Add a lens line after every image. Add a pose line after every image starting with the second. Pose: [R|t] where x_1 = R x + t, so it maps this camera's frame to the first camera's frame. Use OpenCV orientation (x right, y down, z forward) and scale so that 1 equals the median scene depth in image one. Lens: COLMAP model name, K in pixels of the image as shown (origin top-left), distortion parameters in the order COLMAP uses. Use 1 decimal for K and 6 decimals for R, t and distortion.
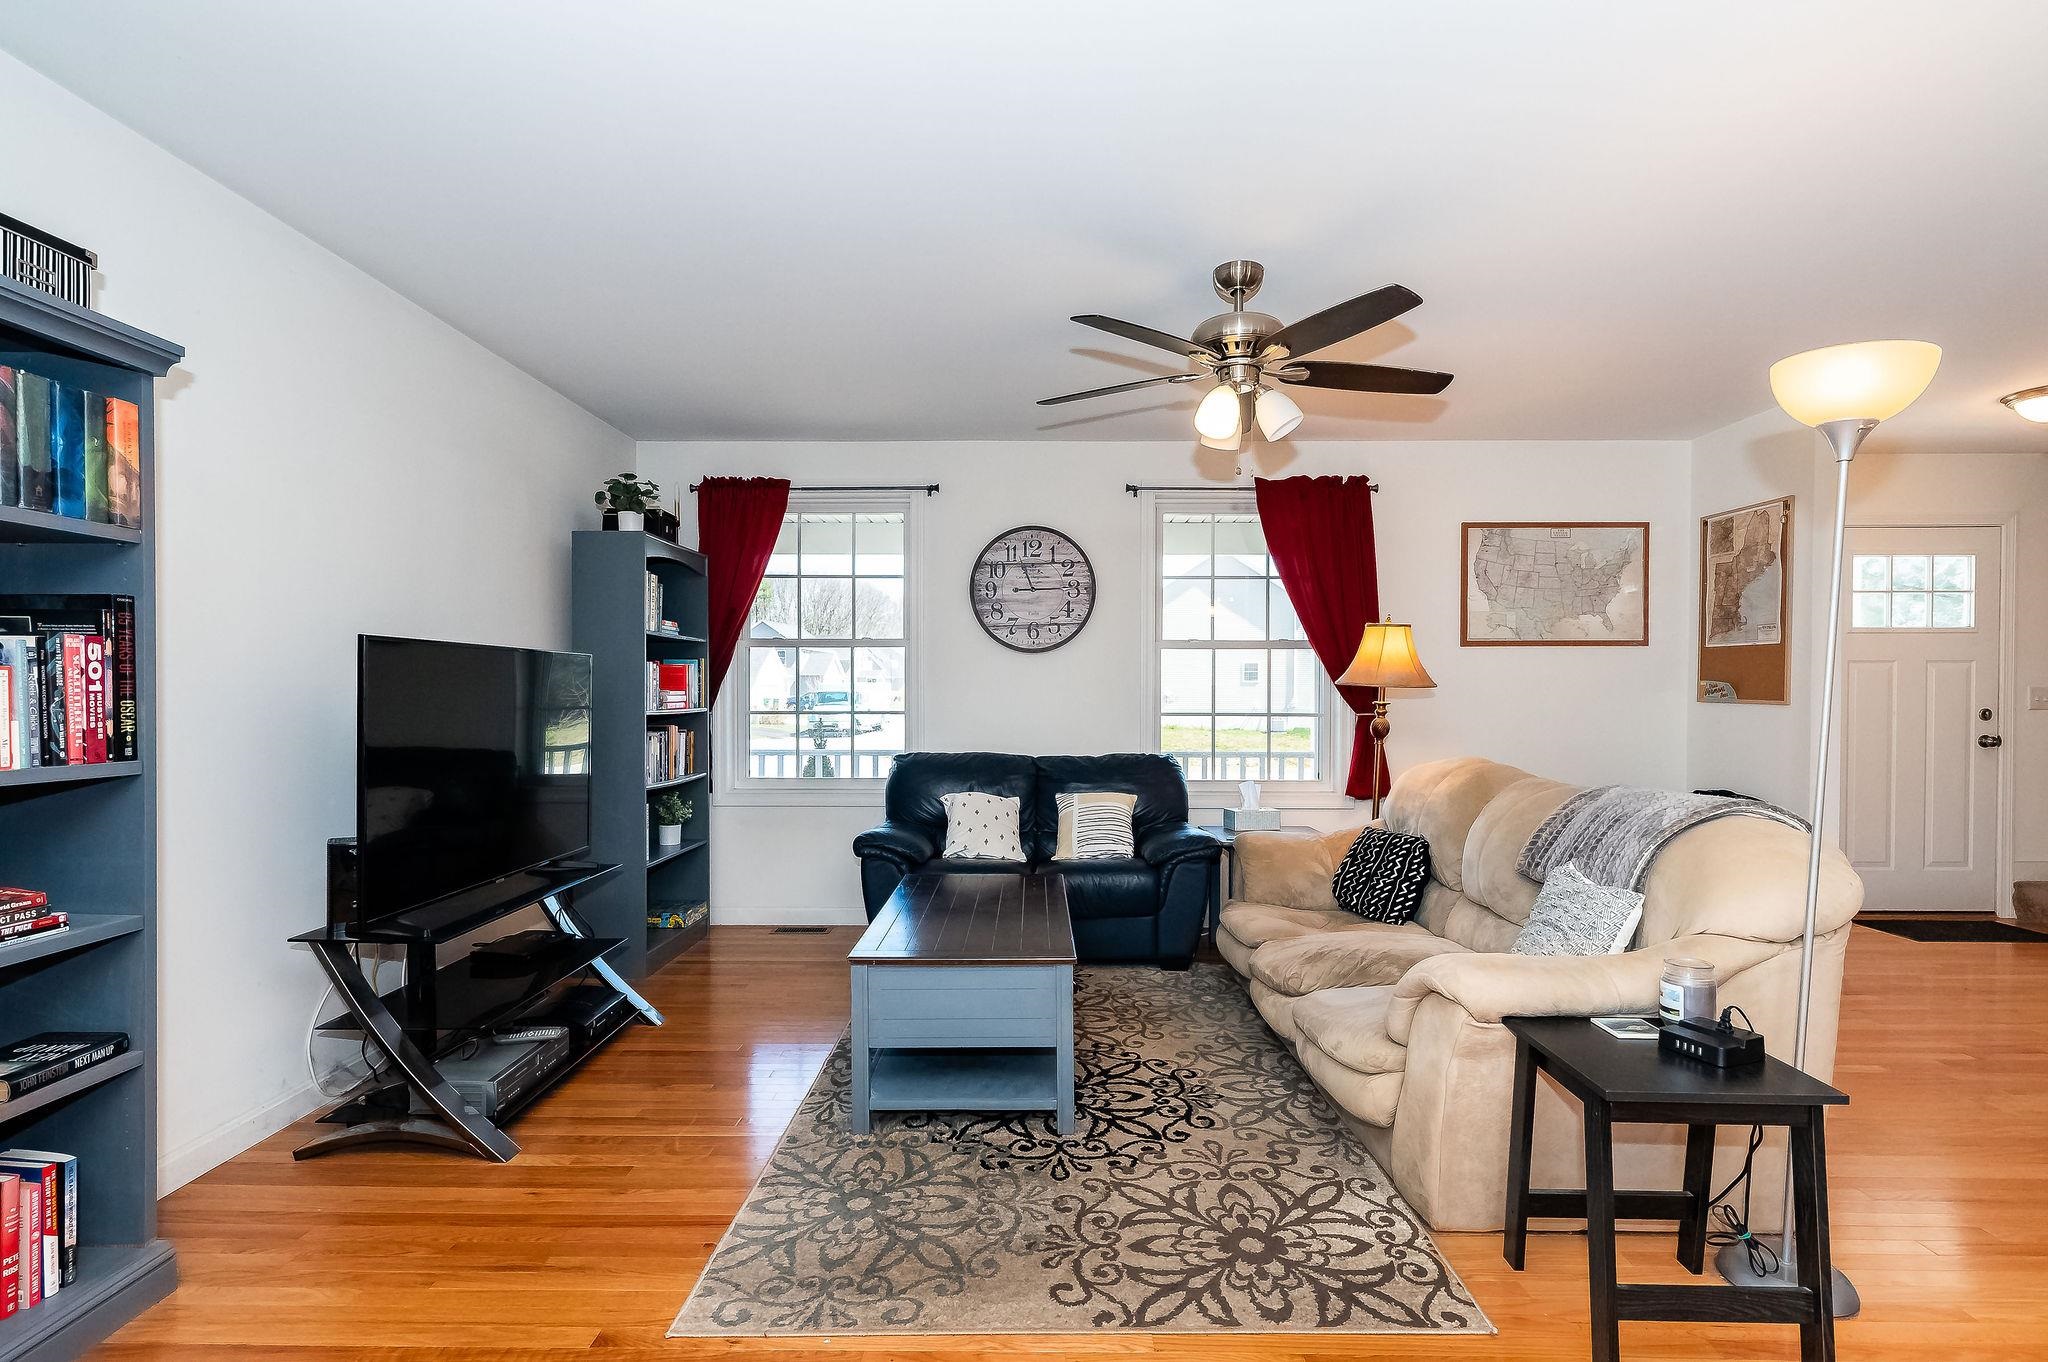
lens RADIAL K [[1000.1, 0, 1028.5], [0, 1000.1, 699.9], [0, 0, 1]] dist [-0.002126, -0.000858]
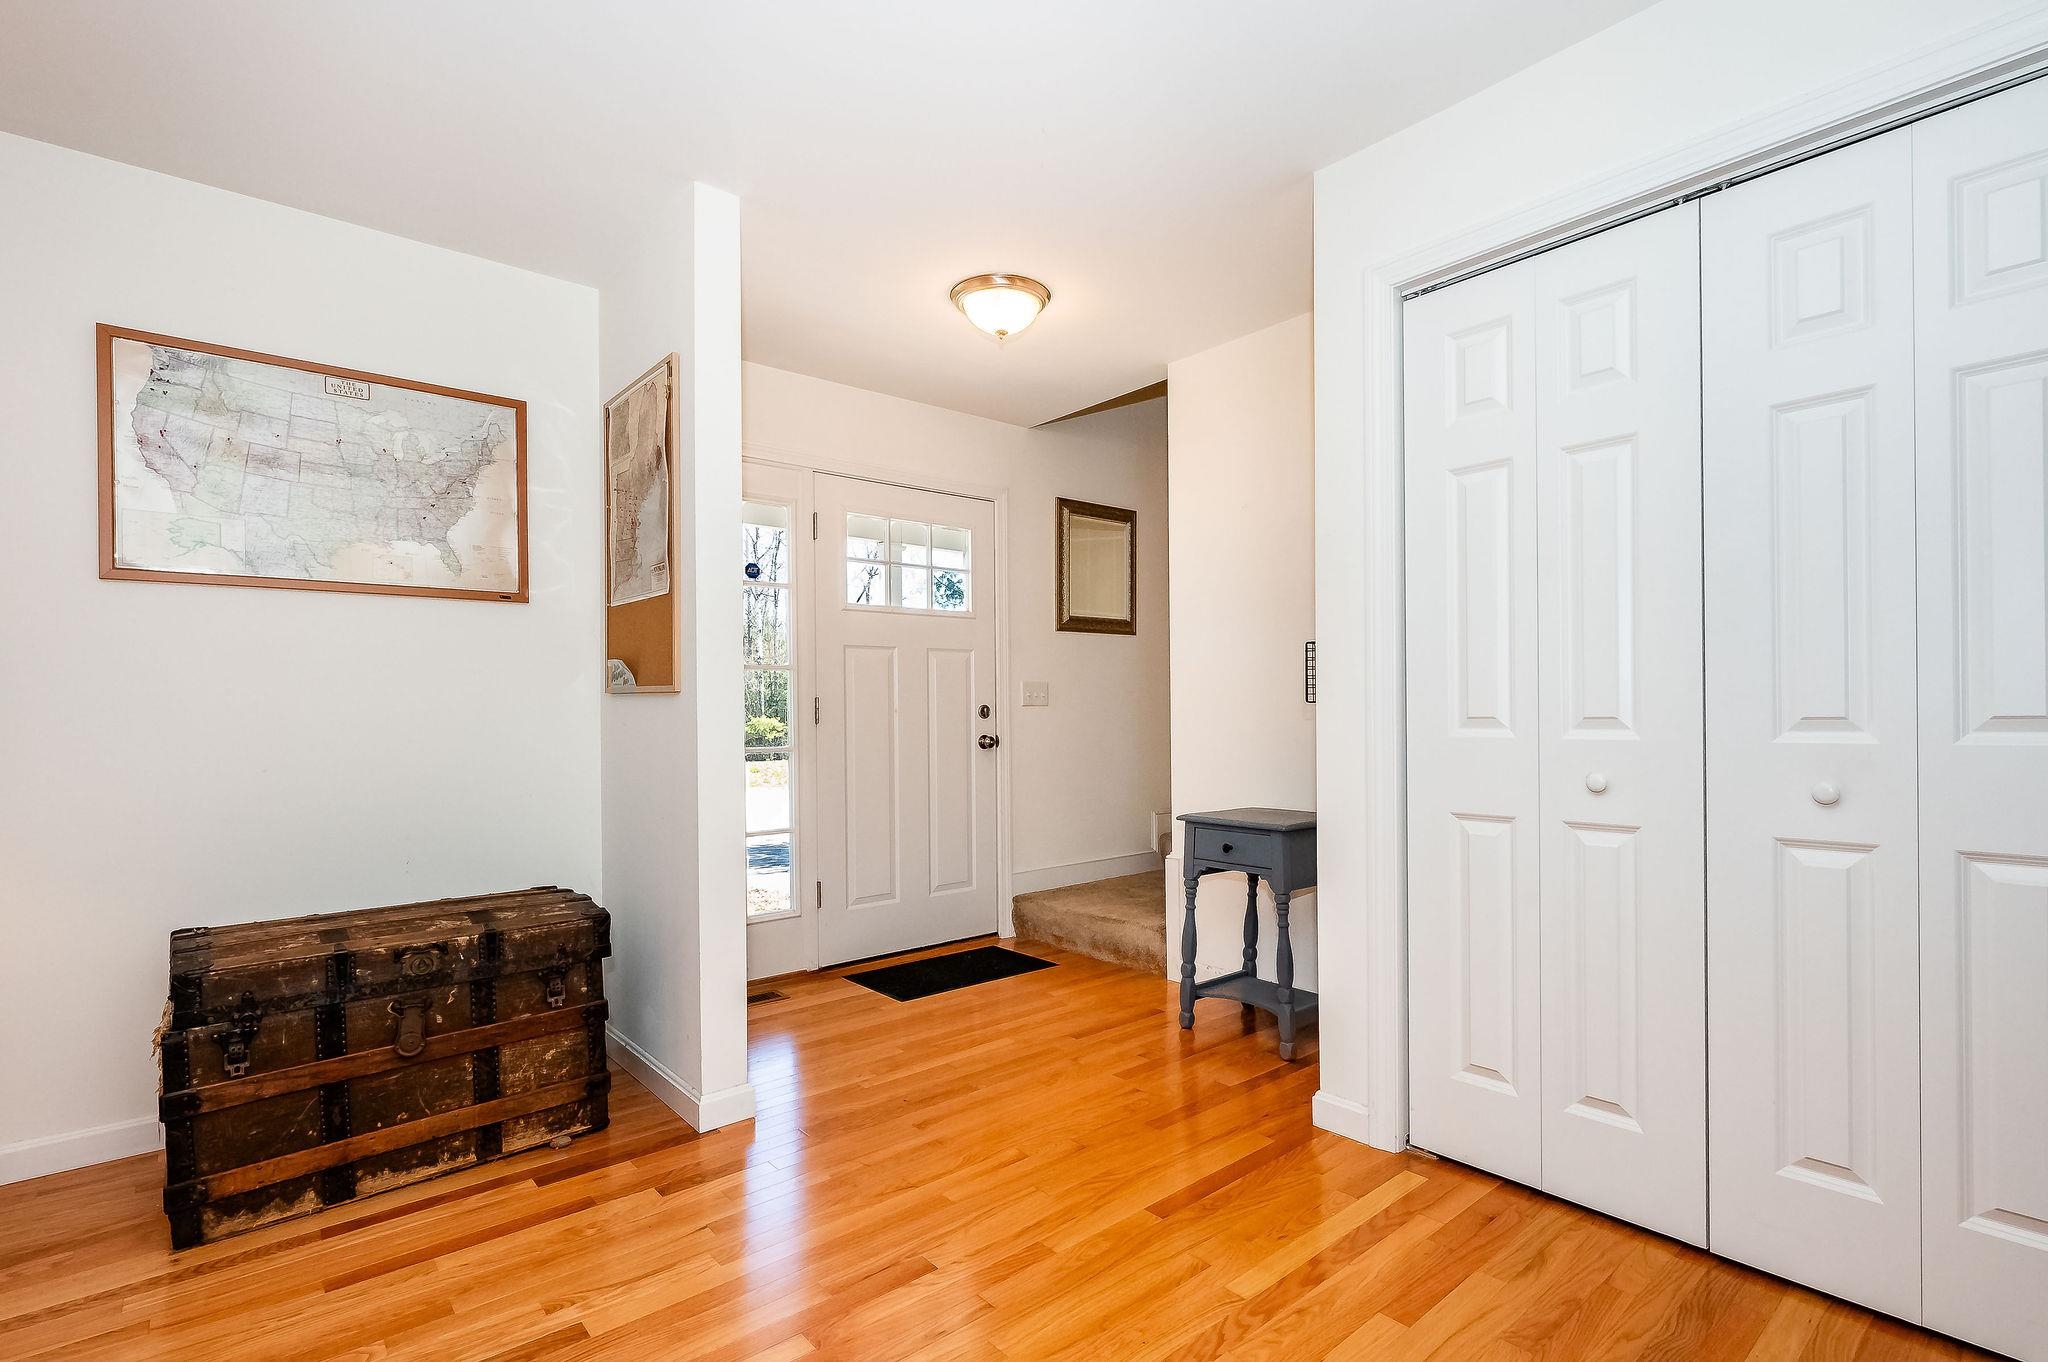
lens RADIAL K [[944.5, 0, 1041.6], [0, 944.5, 710.7], [0, 0, 1]] dist [-0.001085, -0.000091]
pose [[0.751824, -0.009707, 0.659292, 0.528803], [0.016120, 0.999863, -0.003662, 0.021065], [-0.659167, 0.013381, 0.751878, 0.399803]]
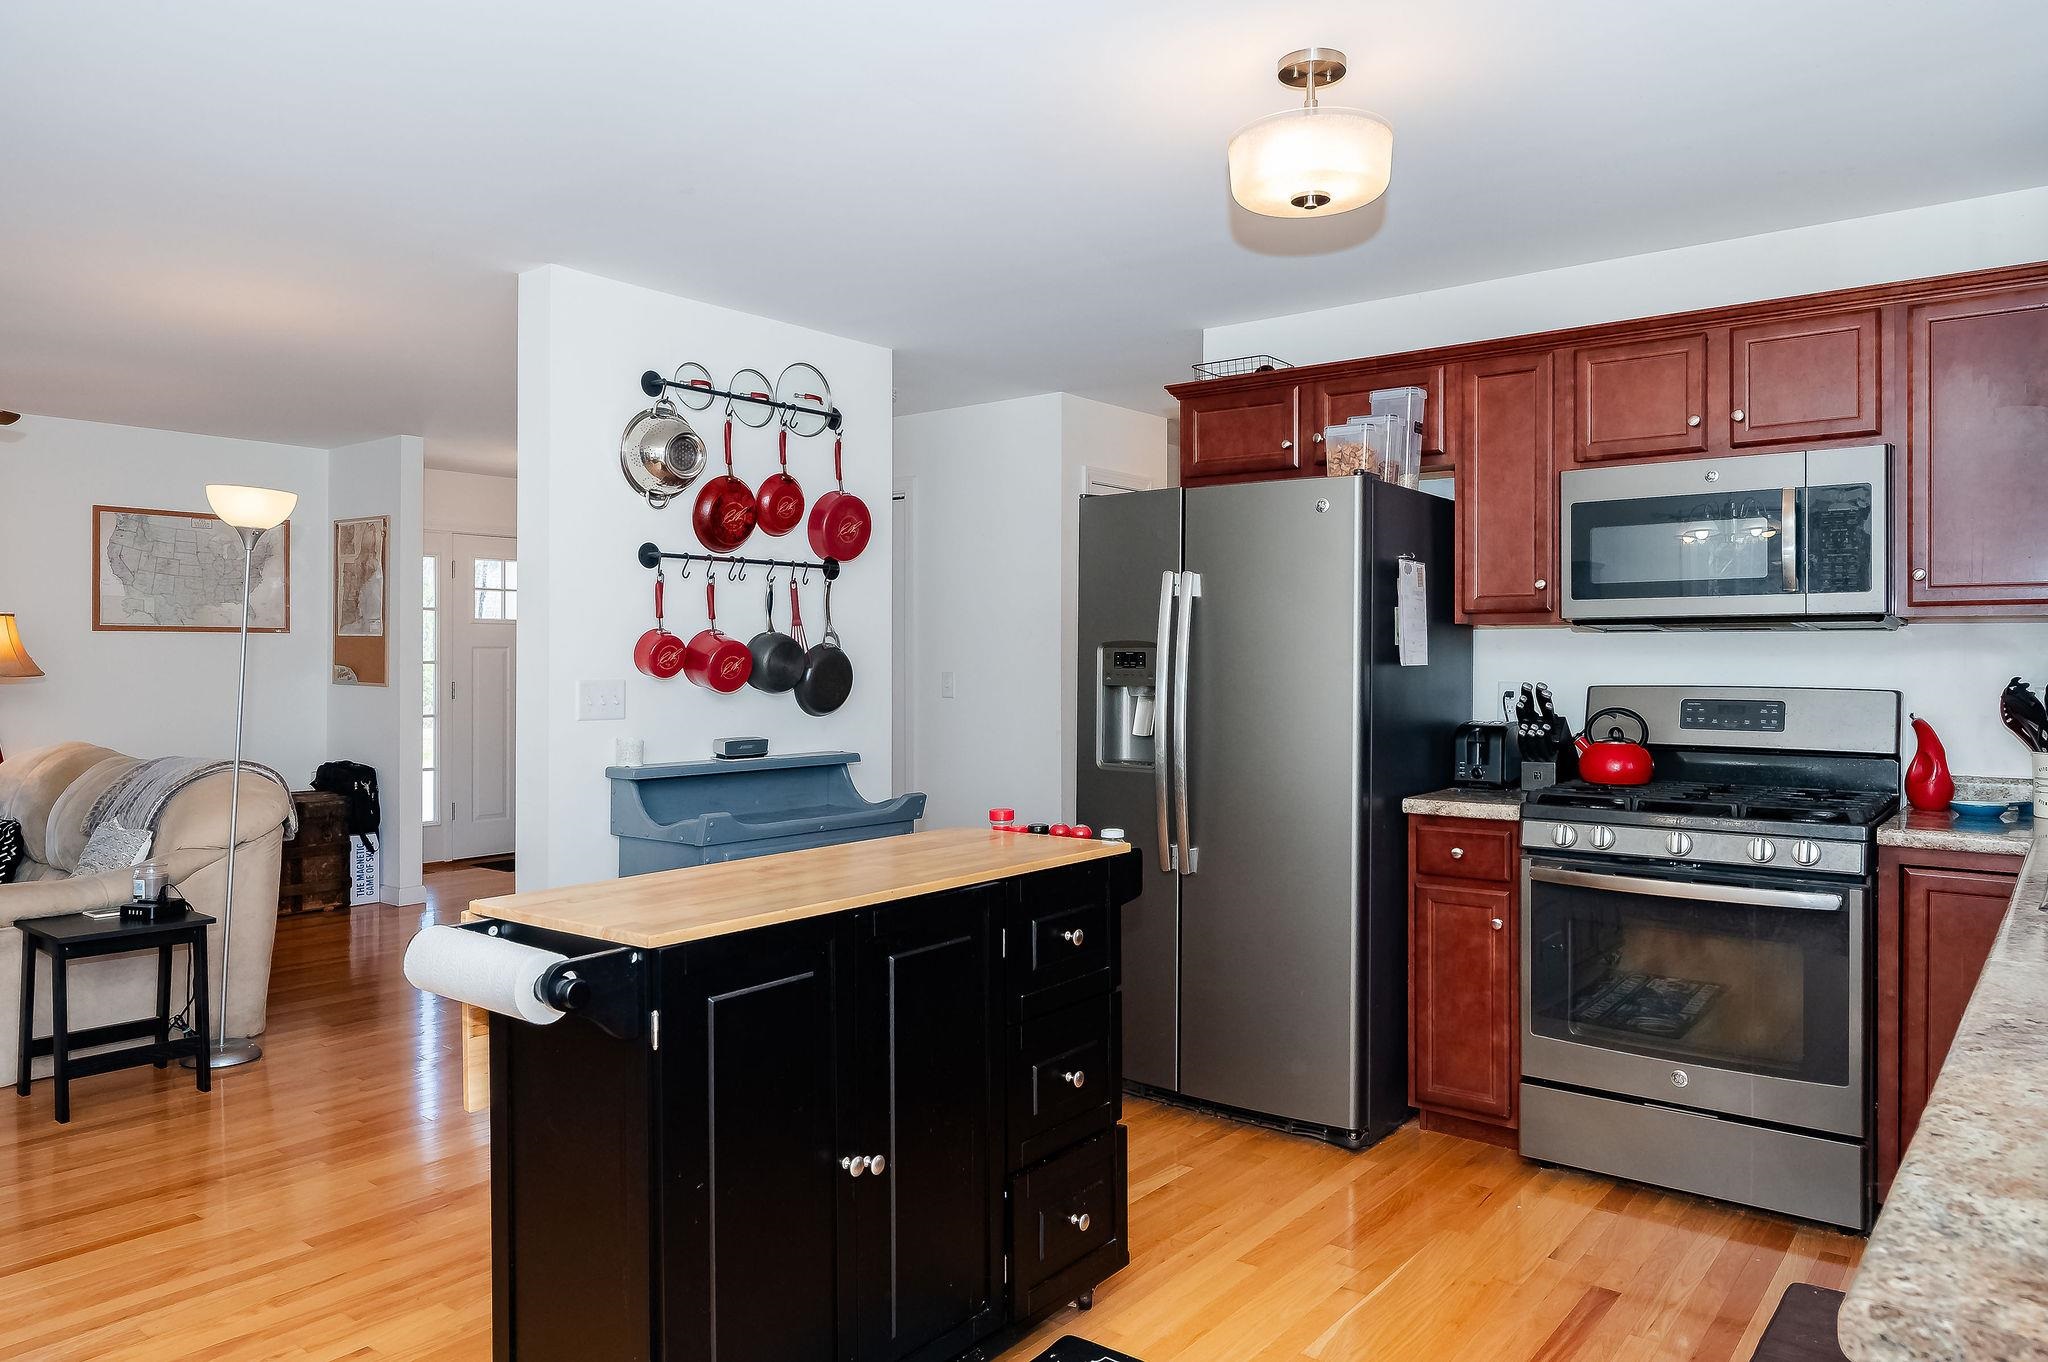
lens RADIAL K [[1366.6, 0, 1022.6], [0, 1366.6, 663.2], [0, 0, 1]] dist [-0.001362, 0.001218]
pose [[0.605027, -0.002934, 0.796200, -0.092395], [0.005110, 0.999987, -0.000198, -0.018785], [-0.796189, 0.004188, 0.605034, -0.600025]]
